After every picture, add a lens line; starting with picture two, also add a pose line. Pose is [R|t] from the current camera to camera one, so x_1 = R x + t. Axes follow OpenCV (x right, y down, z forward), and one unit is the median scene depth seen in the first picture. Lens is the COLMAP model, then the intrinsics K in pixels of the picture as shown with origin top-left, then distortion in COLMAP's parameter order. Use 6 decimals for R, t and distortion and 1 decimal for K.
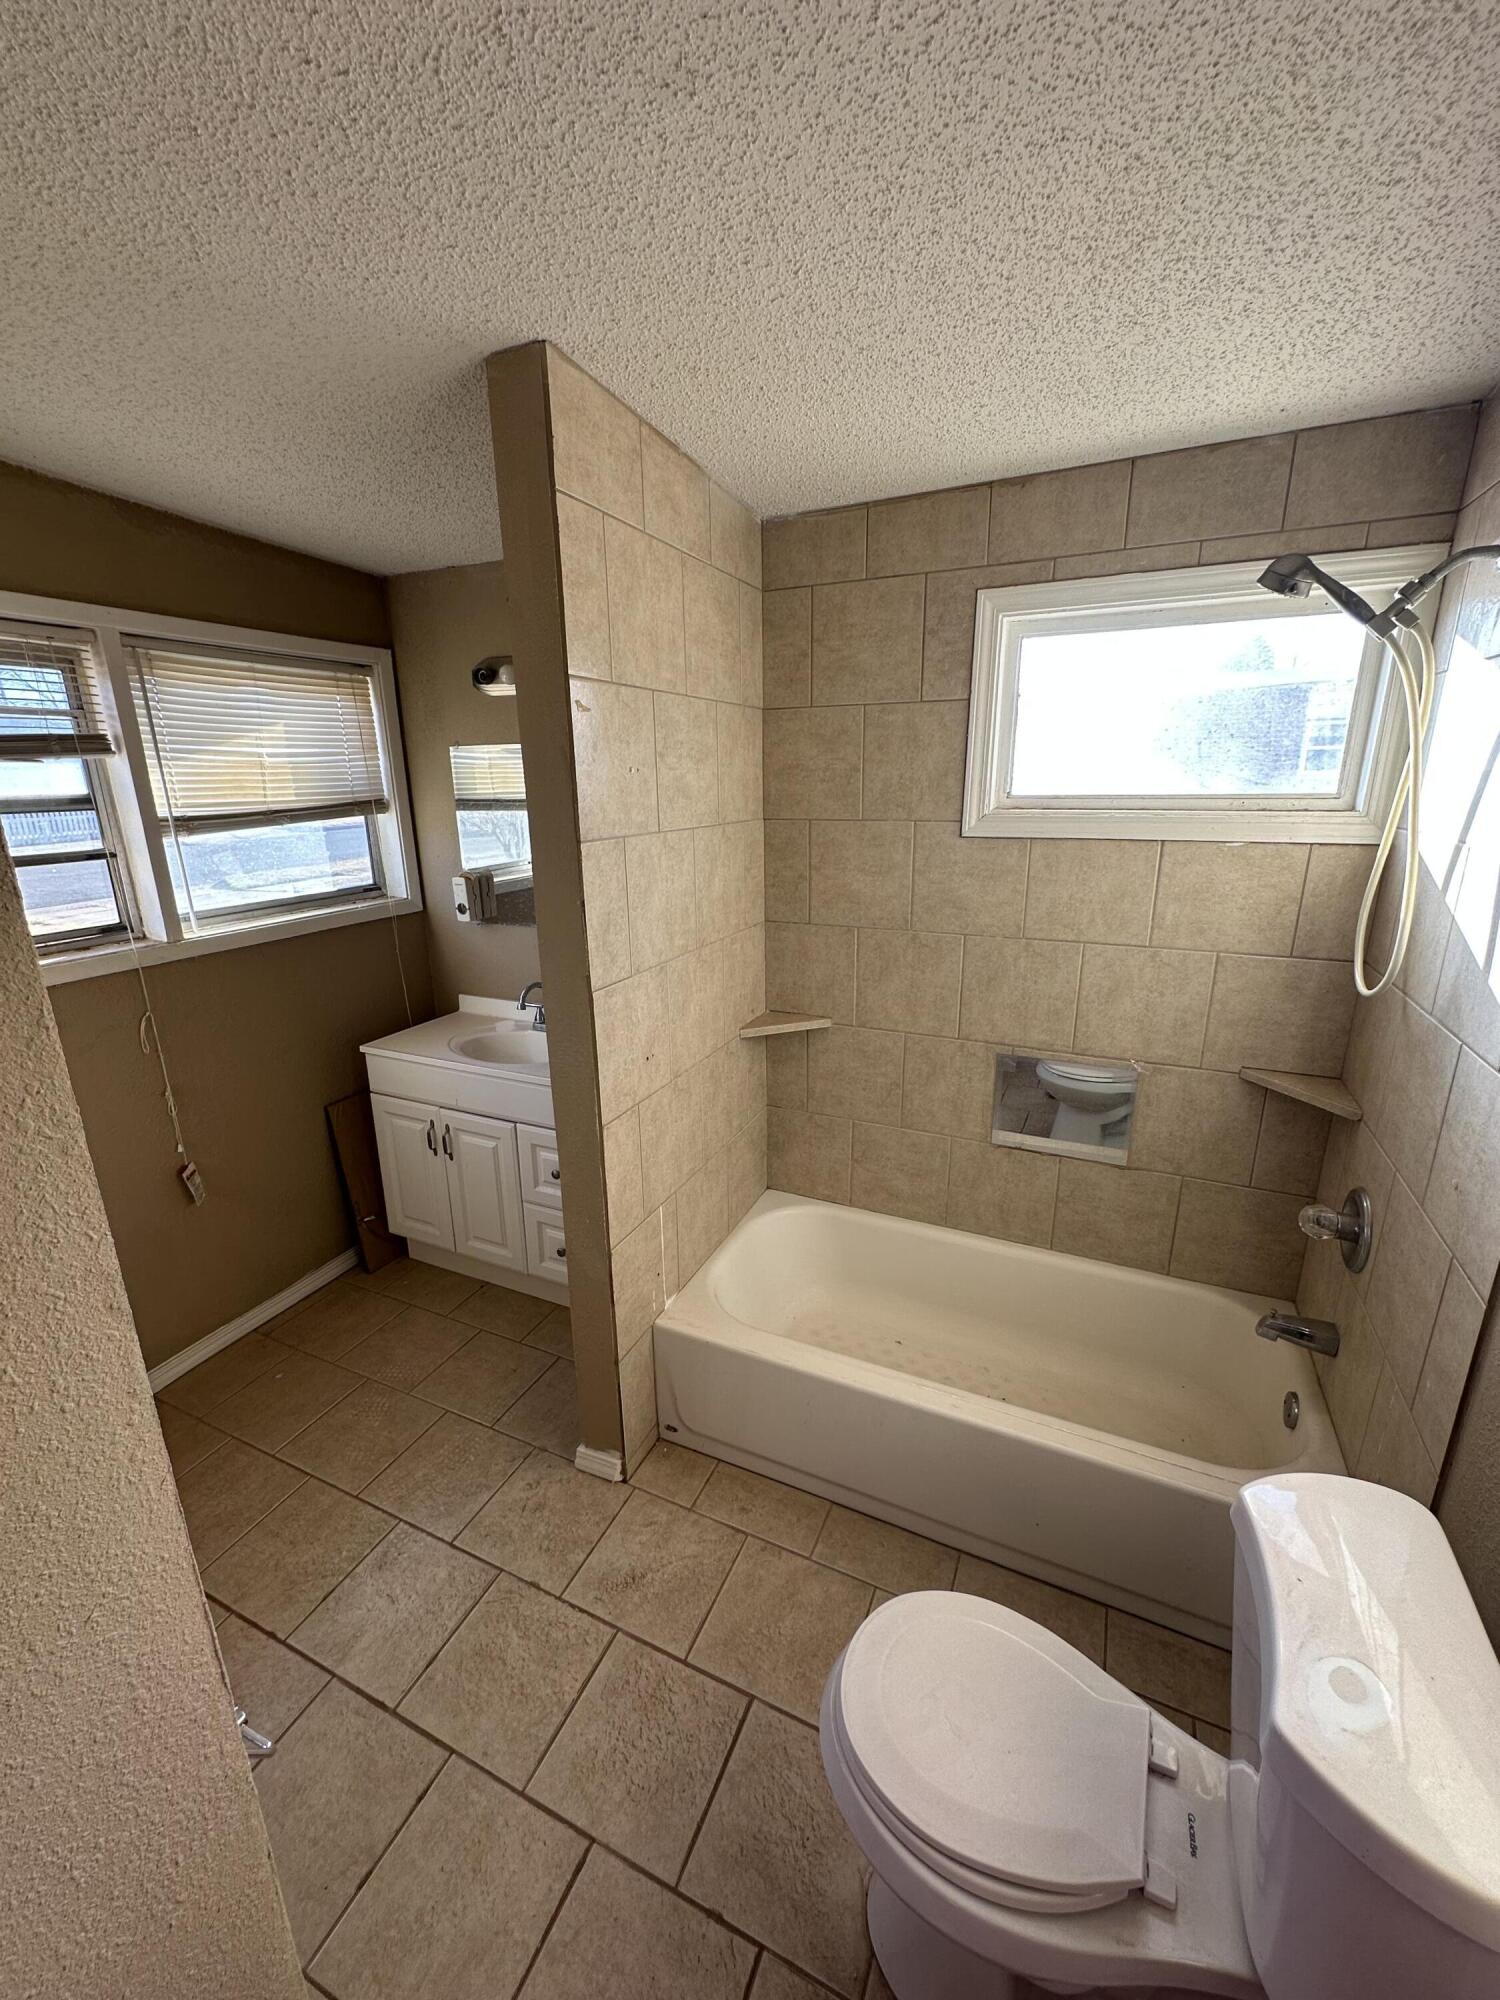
lens RADIAL K [[808.6, 0, 750.0], [0, 808.6, 1000.0], [0, 0, 1]] dist [-0.000865, -0.000040]
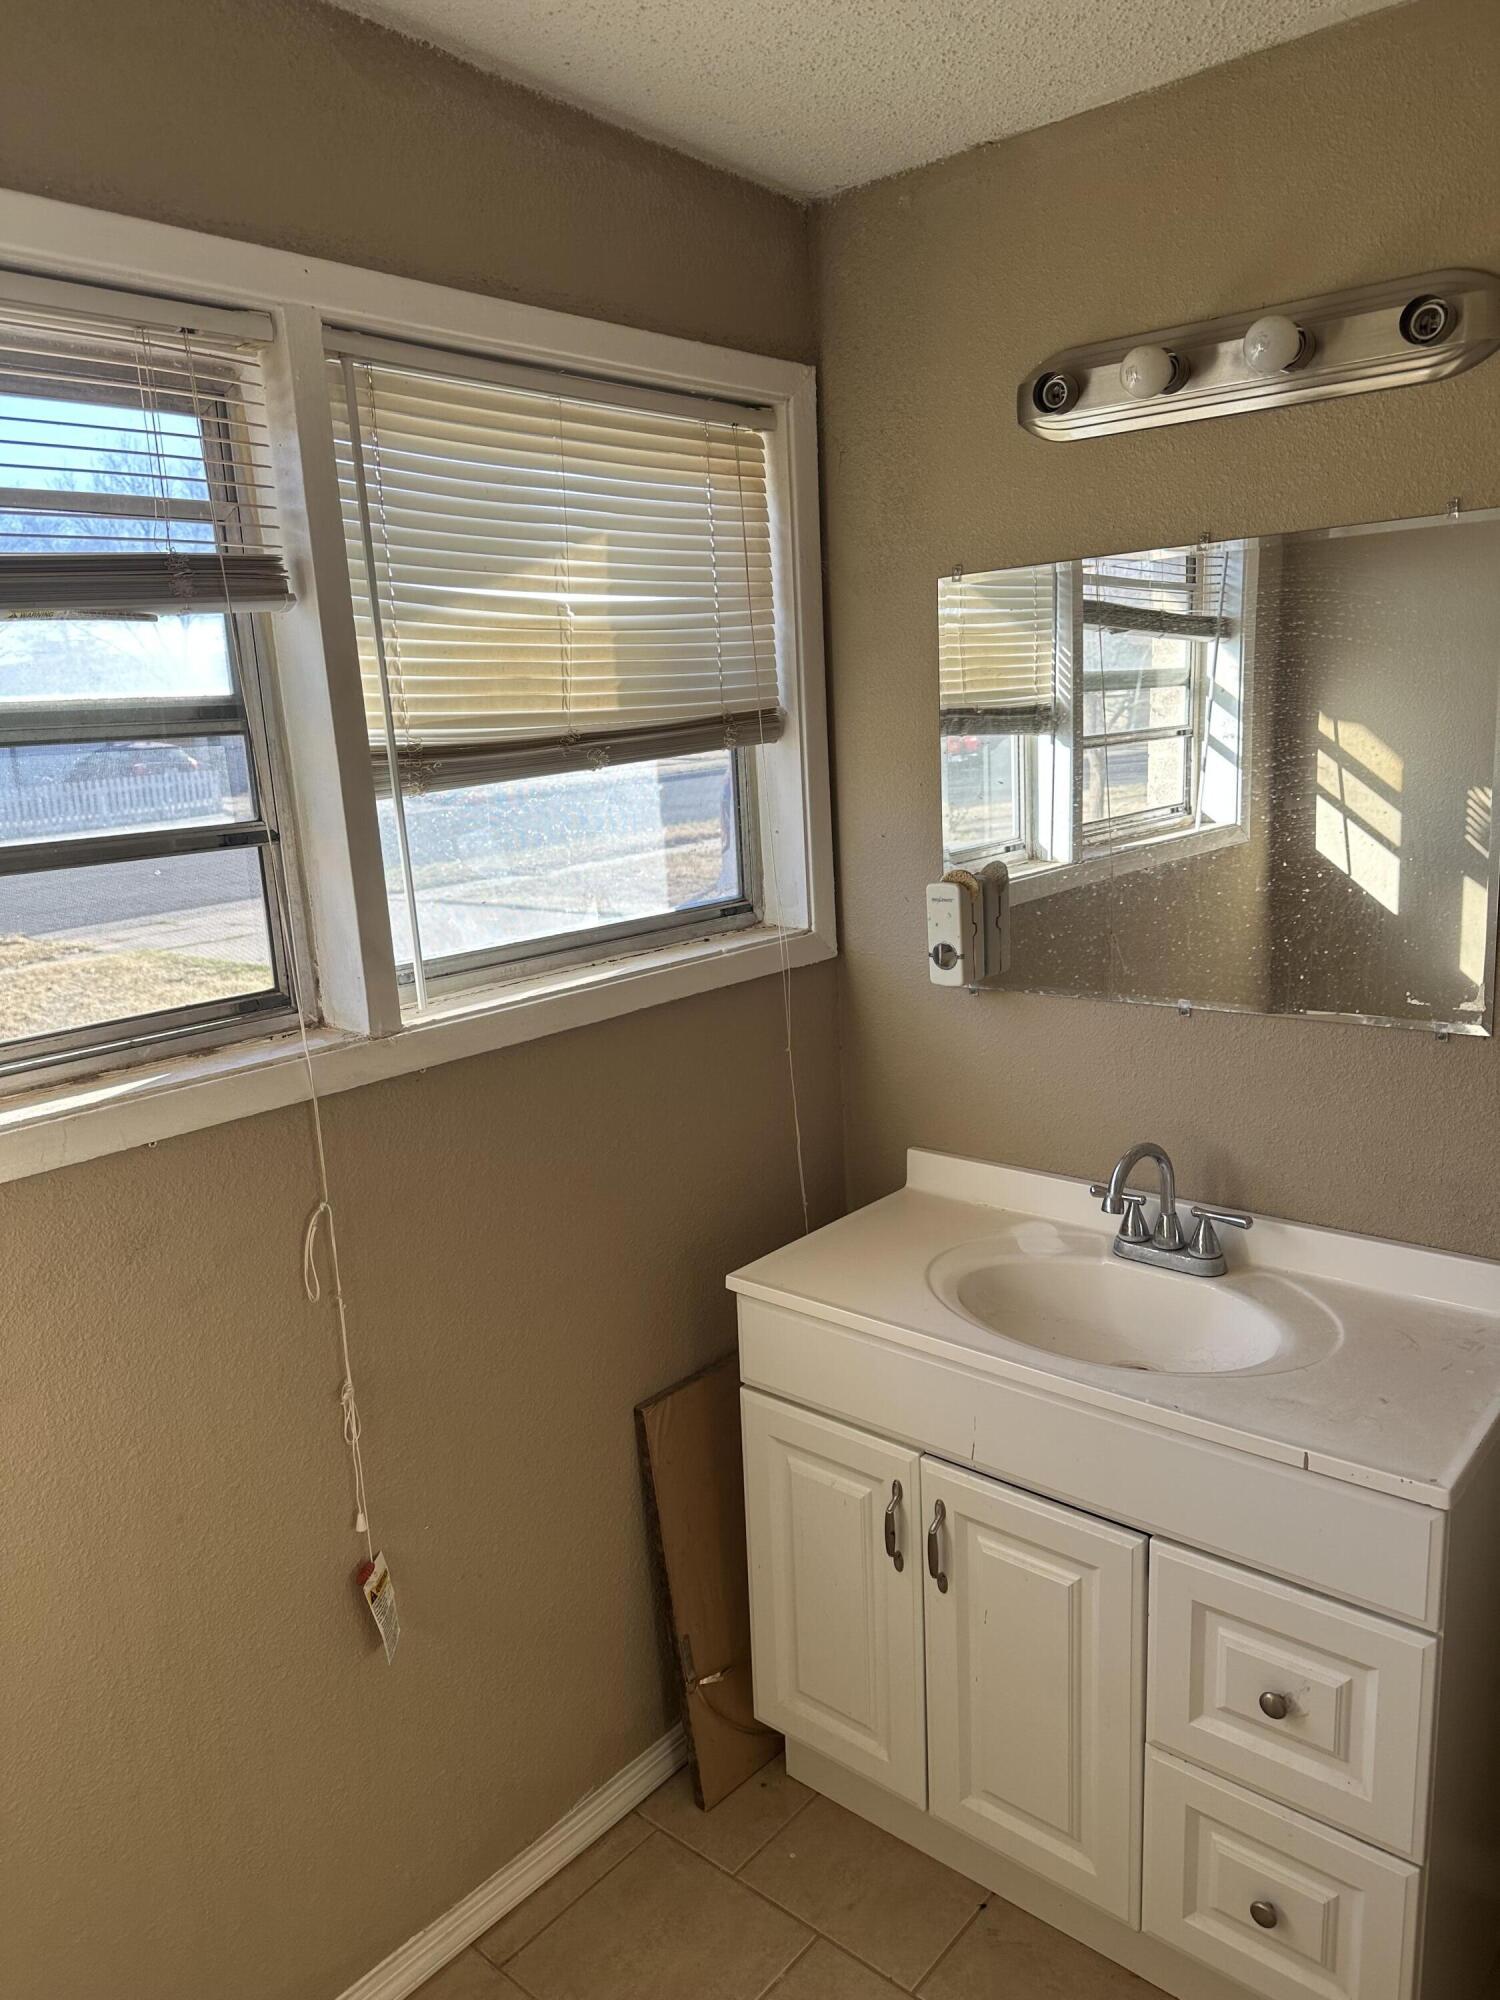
lens RADIAL K [[1402.4, 0, 750.0], [0, 1402.4, 1000.0], [0, 0, 1]] dist [0.164501, -0.324411]
pose [[0.959709, 0.021913, -0.280139, -0.270957], [-0.038693, 0.997763, -0.054507, -0.049574], [0.278318, 0.063150, 0.958411, 0.284911]]
